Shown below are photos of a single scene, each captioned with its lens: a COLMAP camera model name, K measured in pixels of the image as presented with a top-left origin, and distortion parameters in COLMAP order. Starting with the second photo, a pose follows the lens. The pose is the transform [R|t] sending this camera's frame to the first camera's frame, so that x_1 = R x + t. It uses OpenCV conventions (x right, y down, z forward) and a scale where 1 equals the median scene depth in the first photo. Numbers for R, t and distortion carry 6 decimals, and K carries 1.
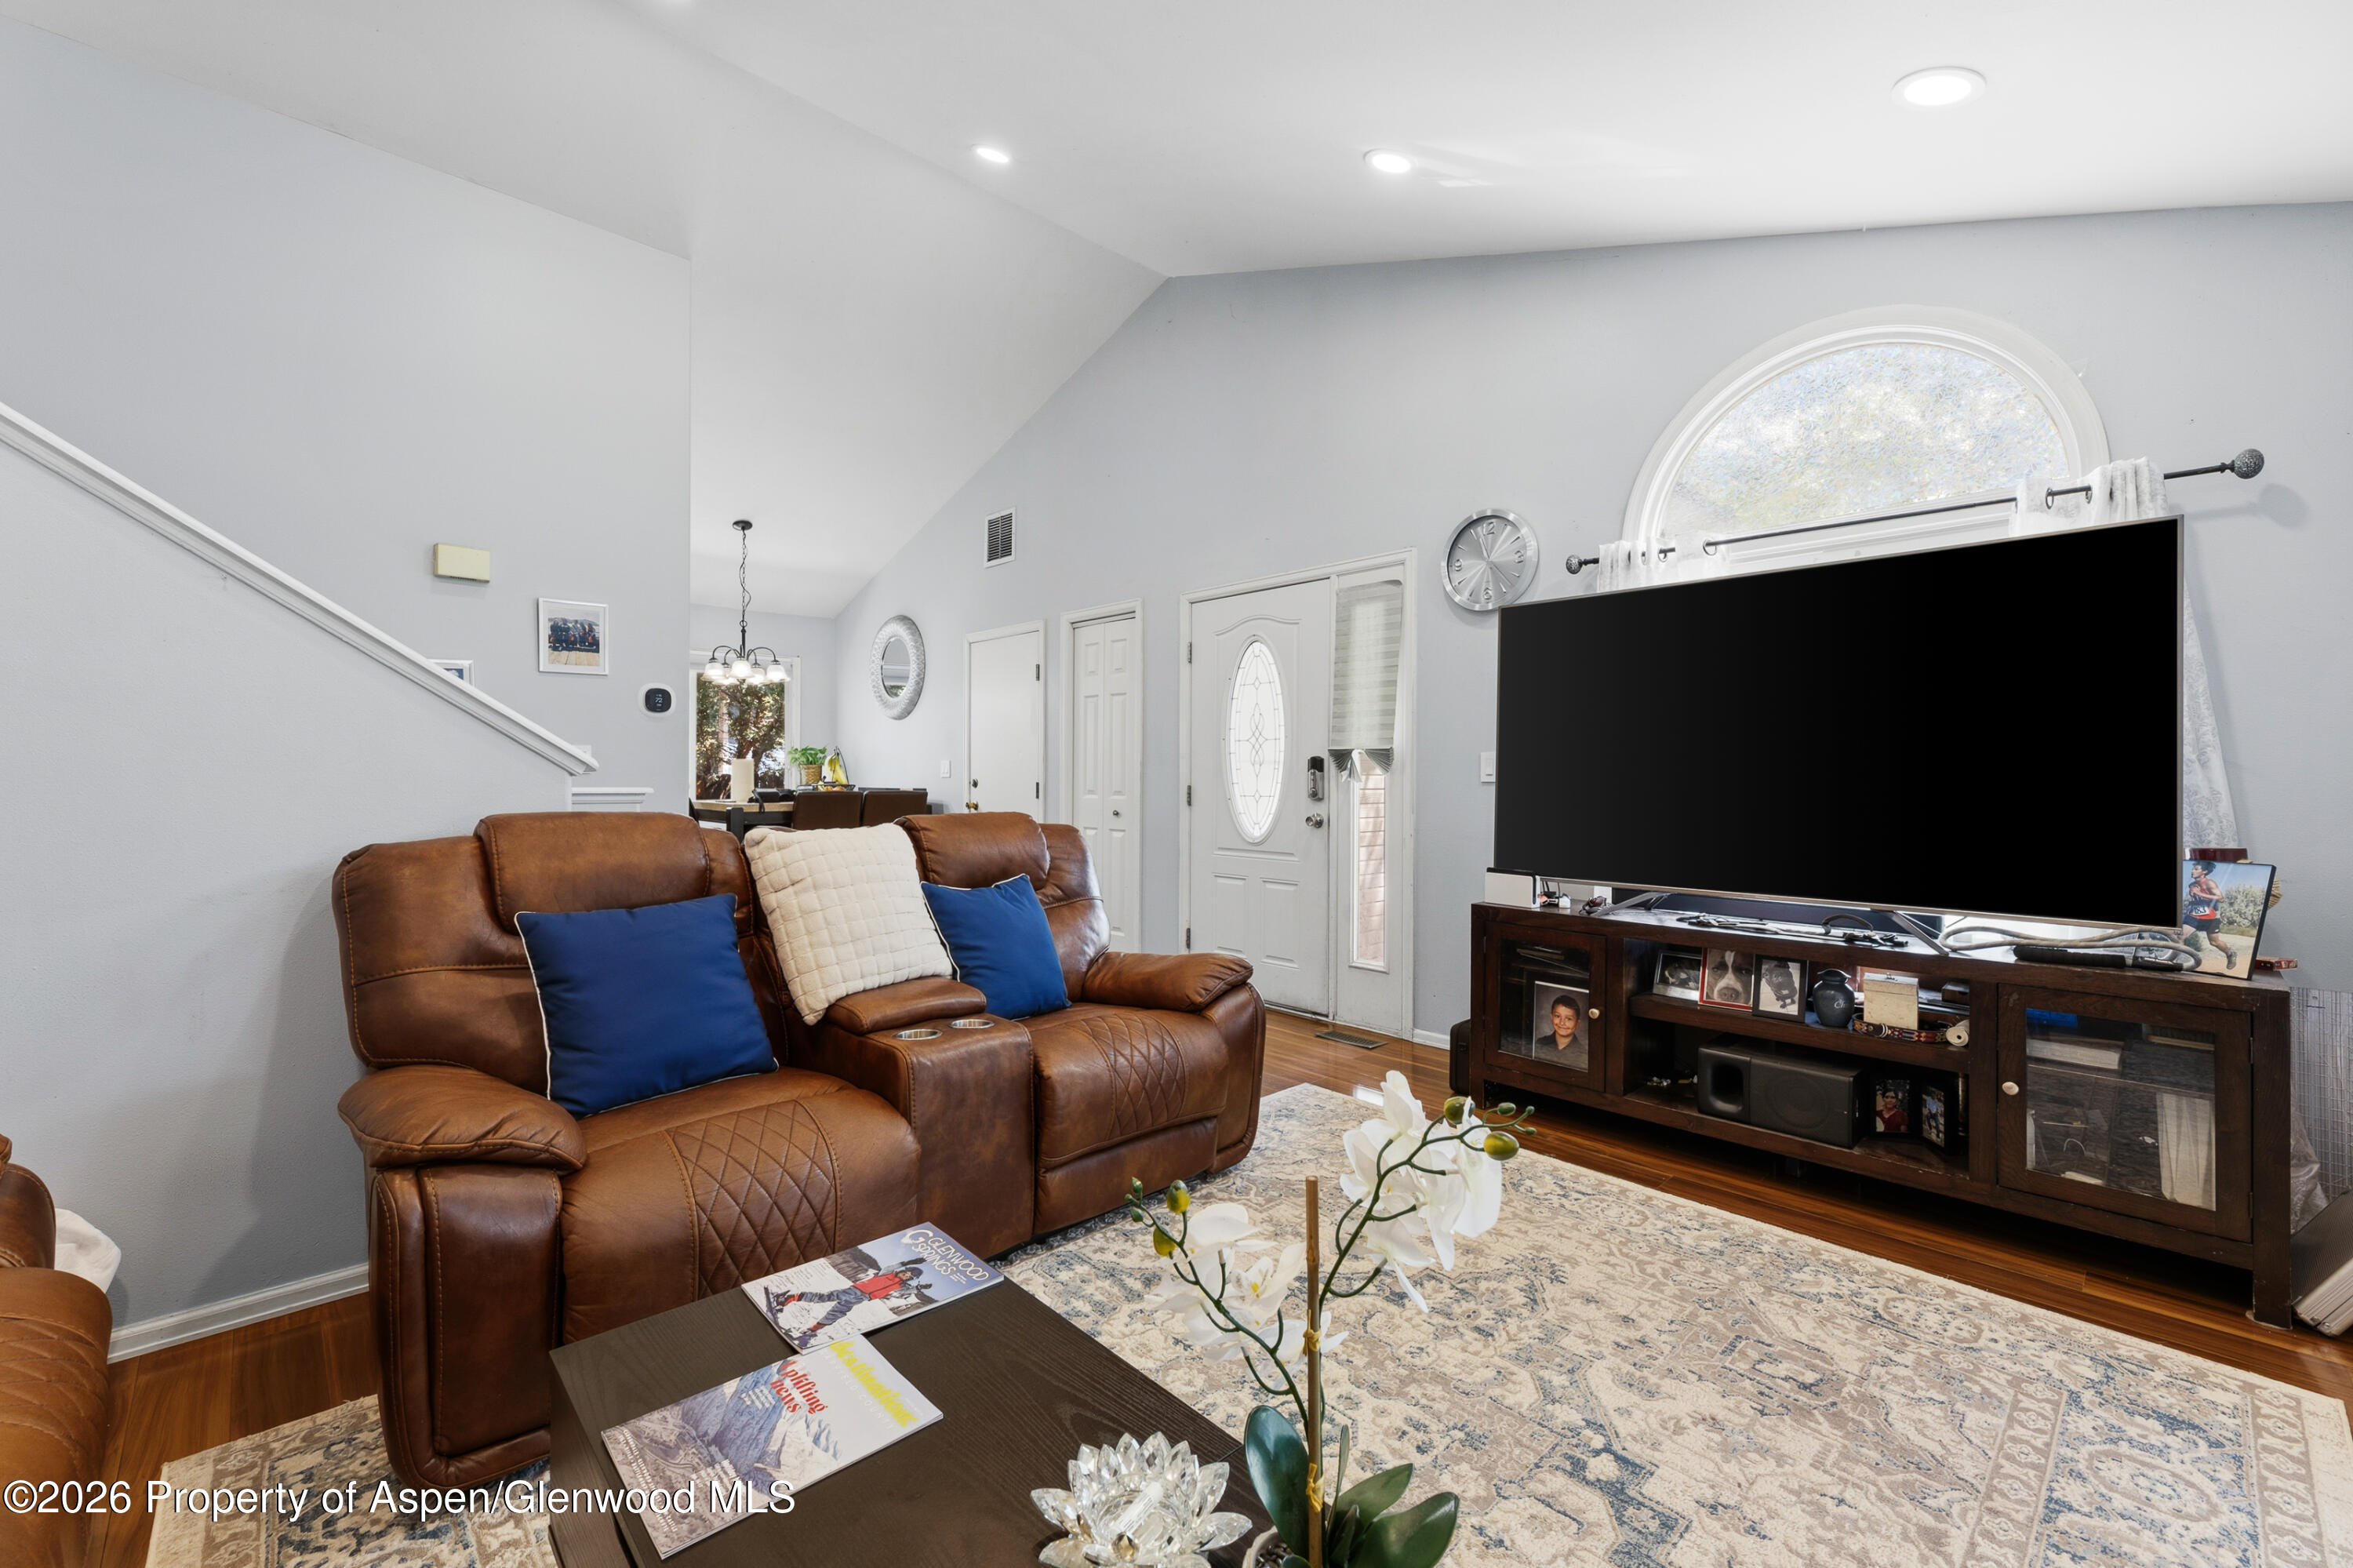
lens RADIAL K [[952.7, 0, 1168.7], [0, 952.7, 773.2], [0, 0, 1]] dist [-0.002746, -0.000076]
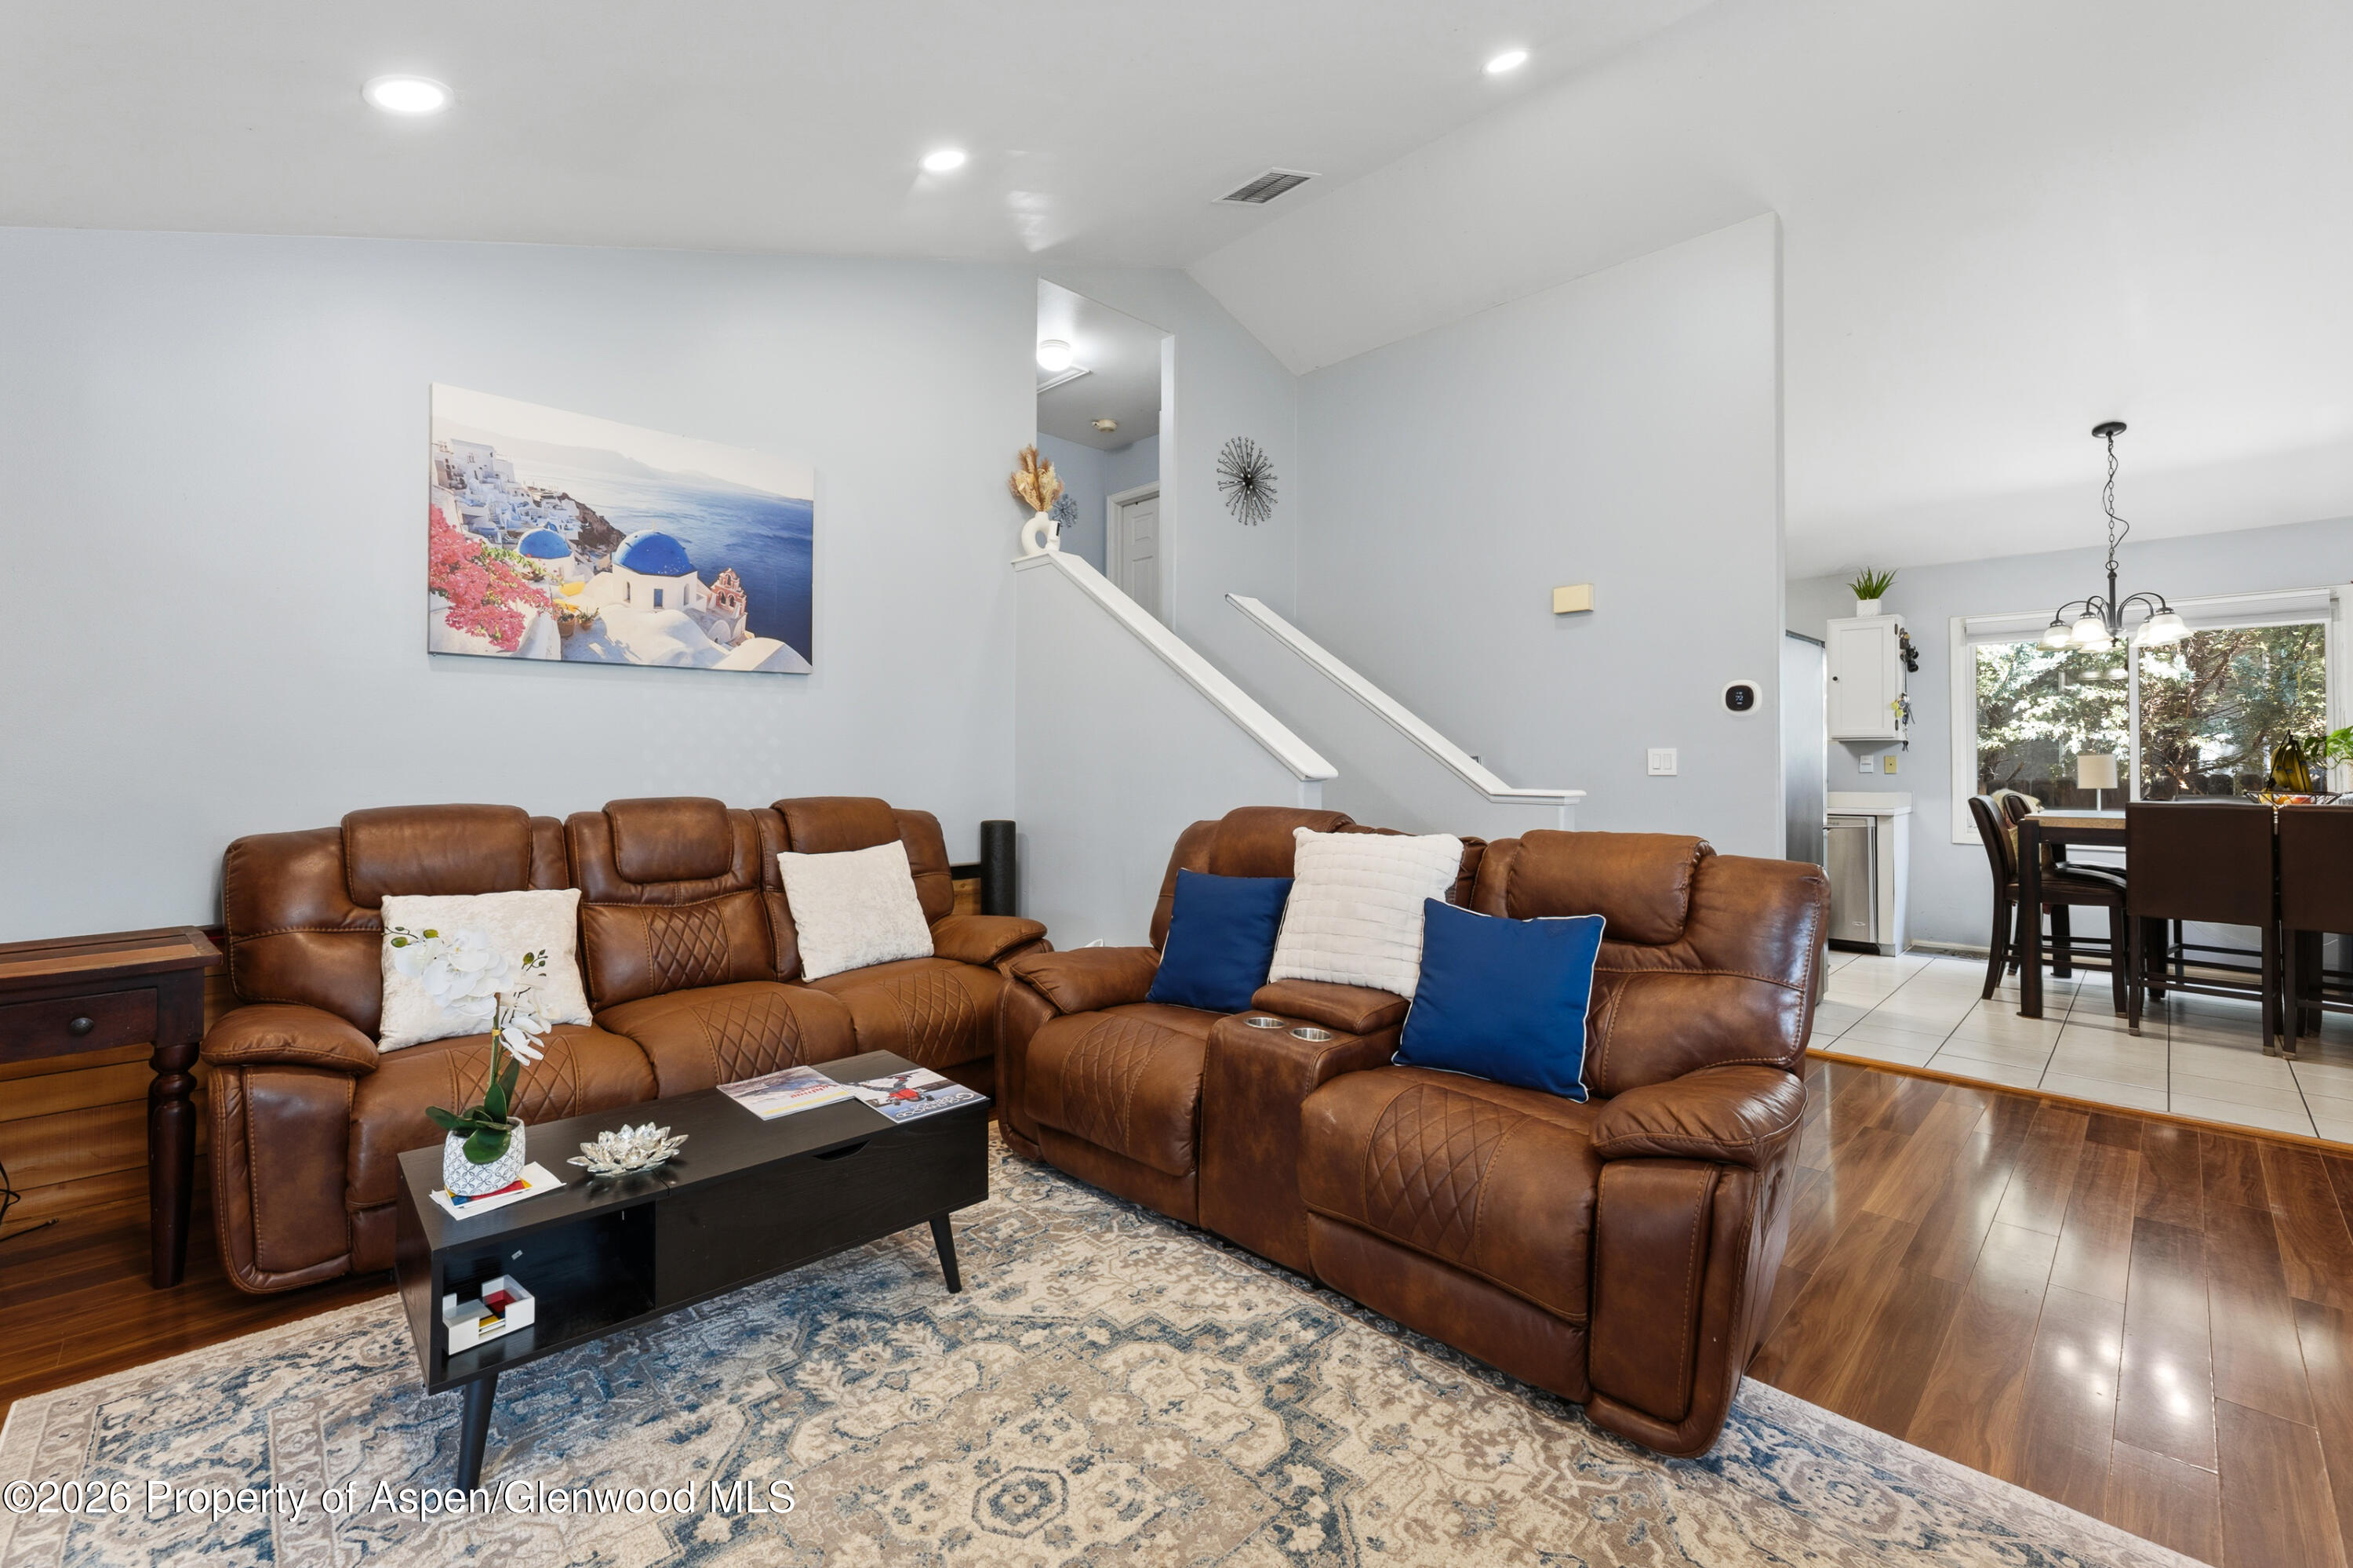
lens RADIAL K [[977.7, 0, 1182.9], [0, 977.7, 751.1], [0, 0, 1]] dist [-0.000375, -0.000249]
pose [[0.014678, -0.015678, -0.999769, 0.718834], [0.002104, 0.999875, -0.015649, -0.016974], [0.999890, -0.001874, 0.014709, 0.738862]]
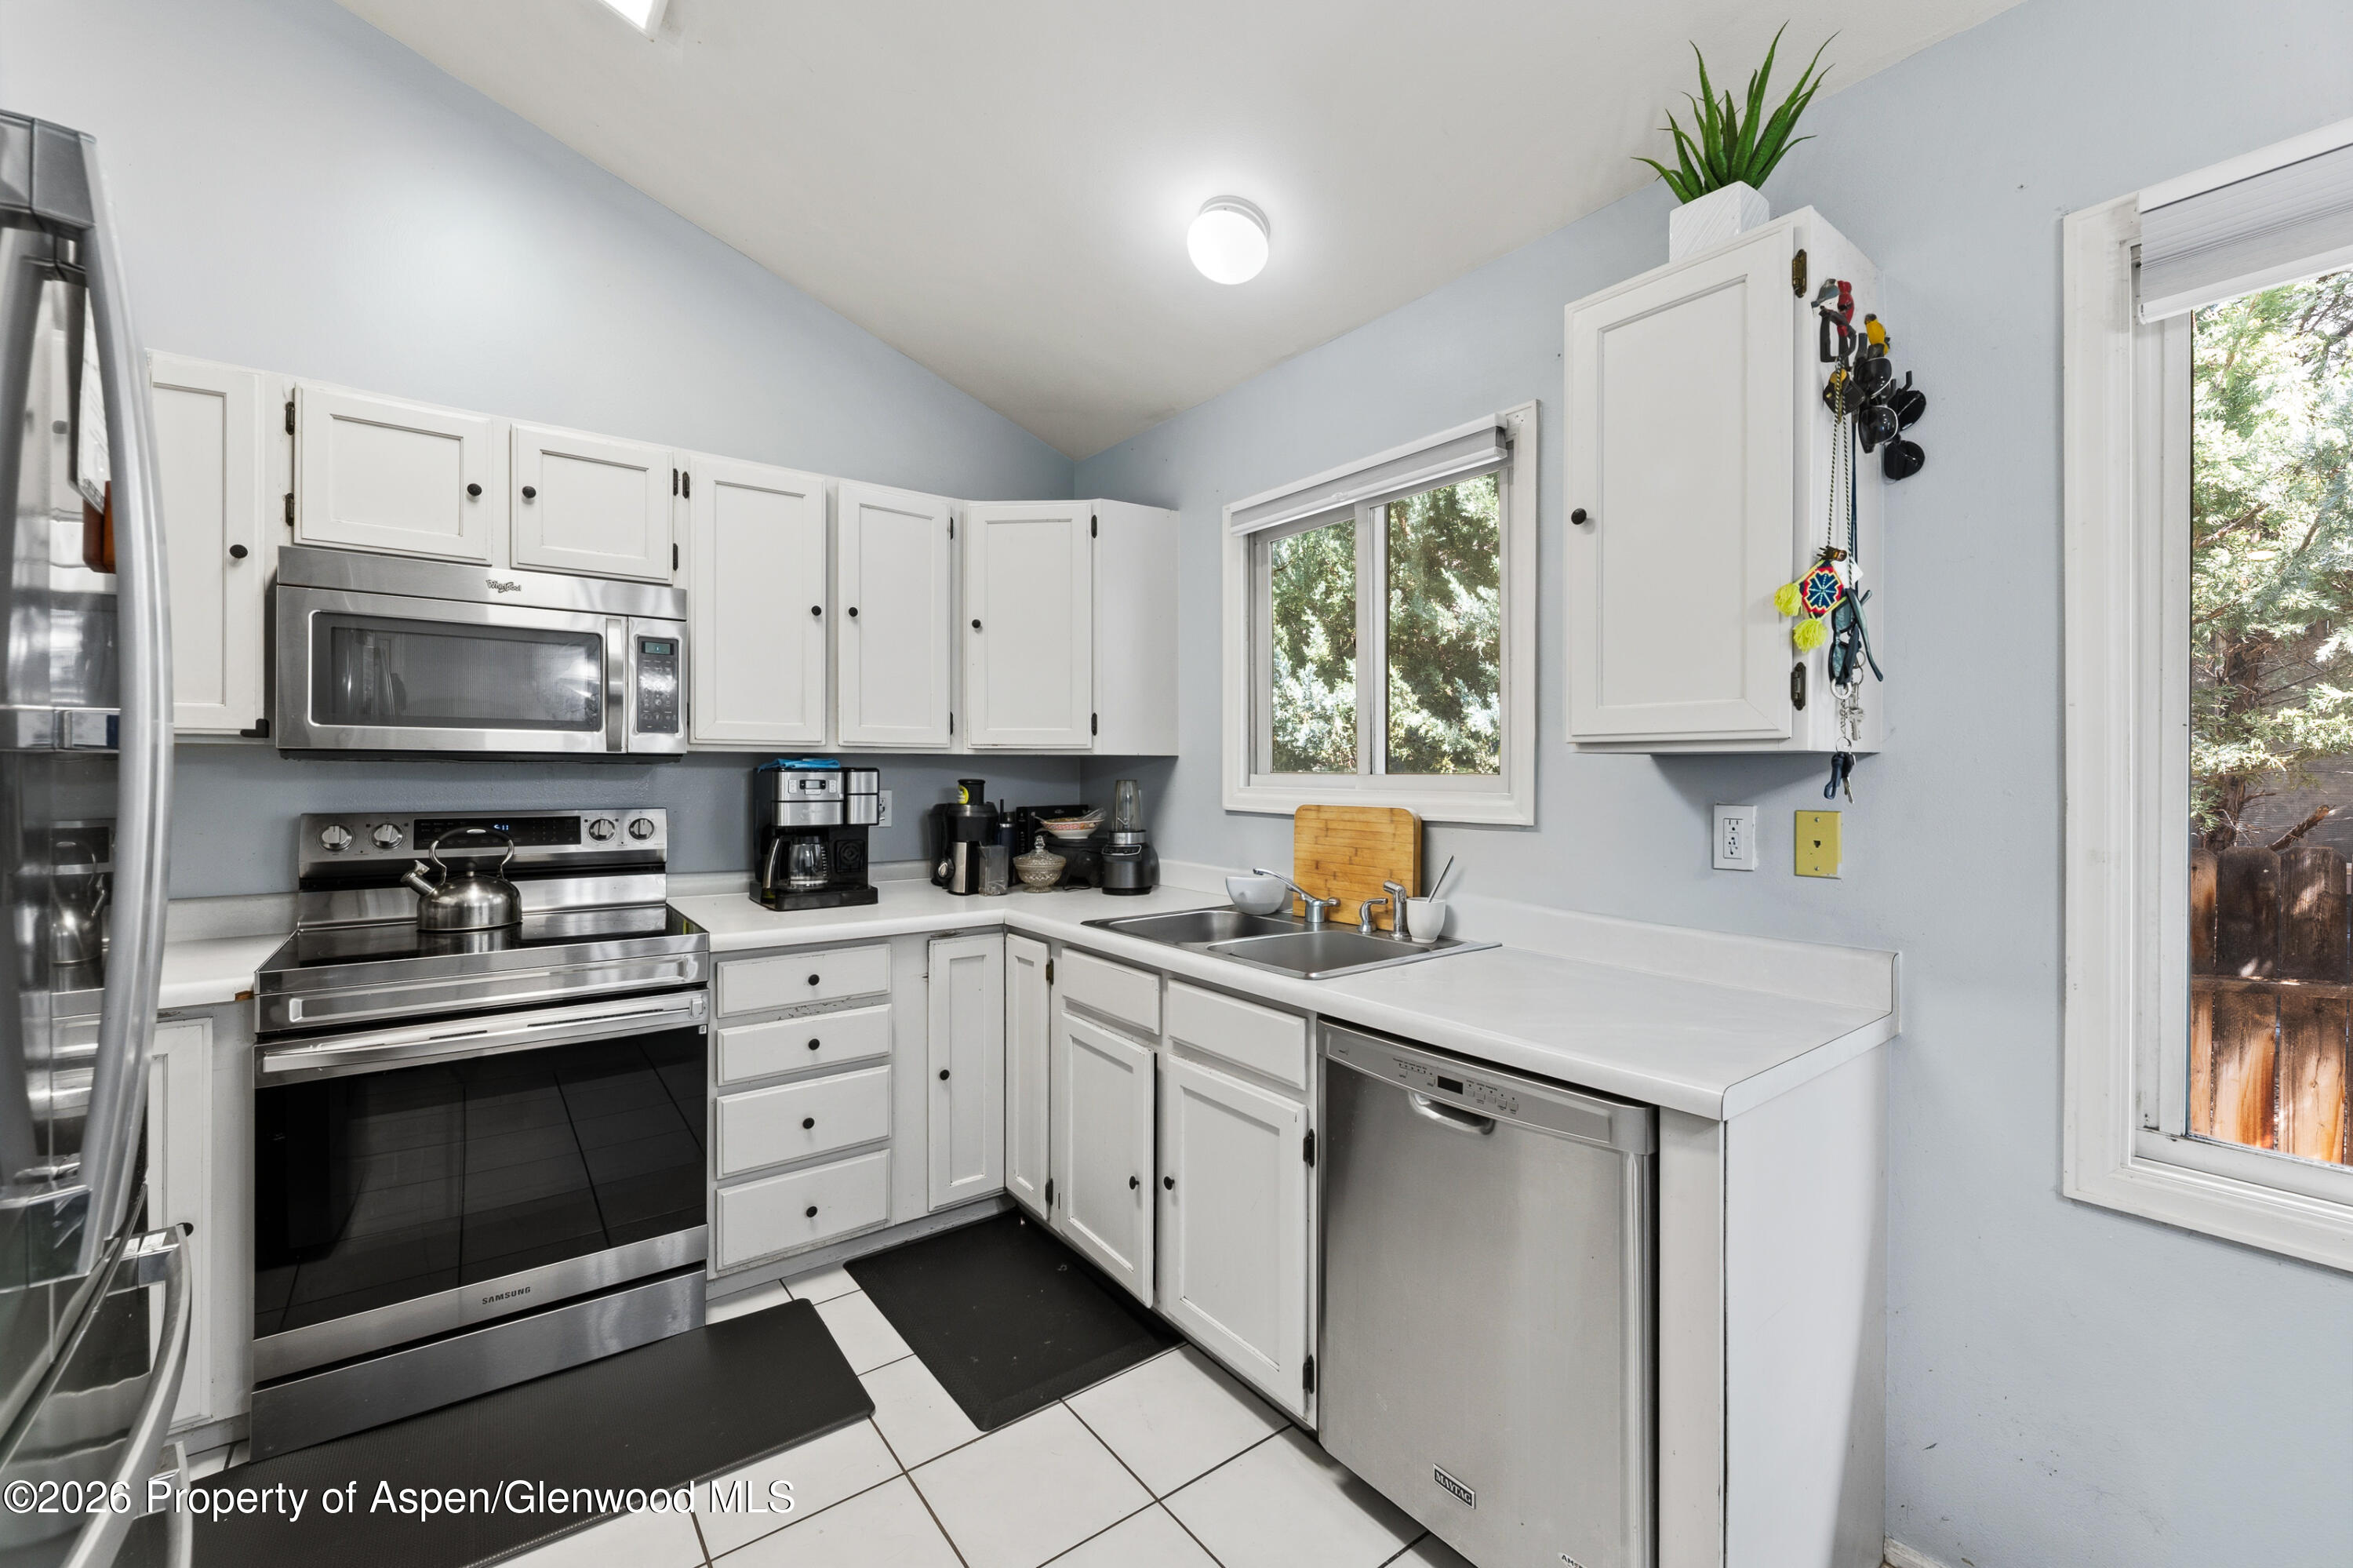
lens RADIAL K [[952.7, 0, 1168.2], [0, 952.7, 771.1], [0, 0, 1]] dist [-0.002746, -0.000076]
pose [[-0.125650, -0.003947, -0.992067, -1.087687], [0.003113, 0.999986, -0.004372, -0.065844], [0.992070, -0.003638, -0.125635, 2.251778]]
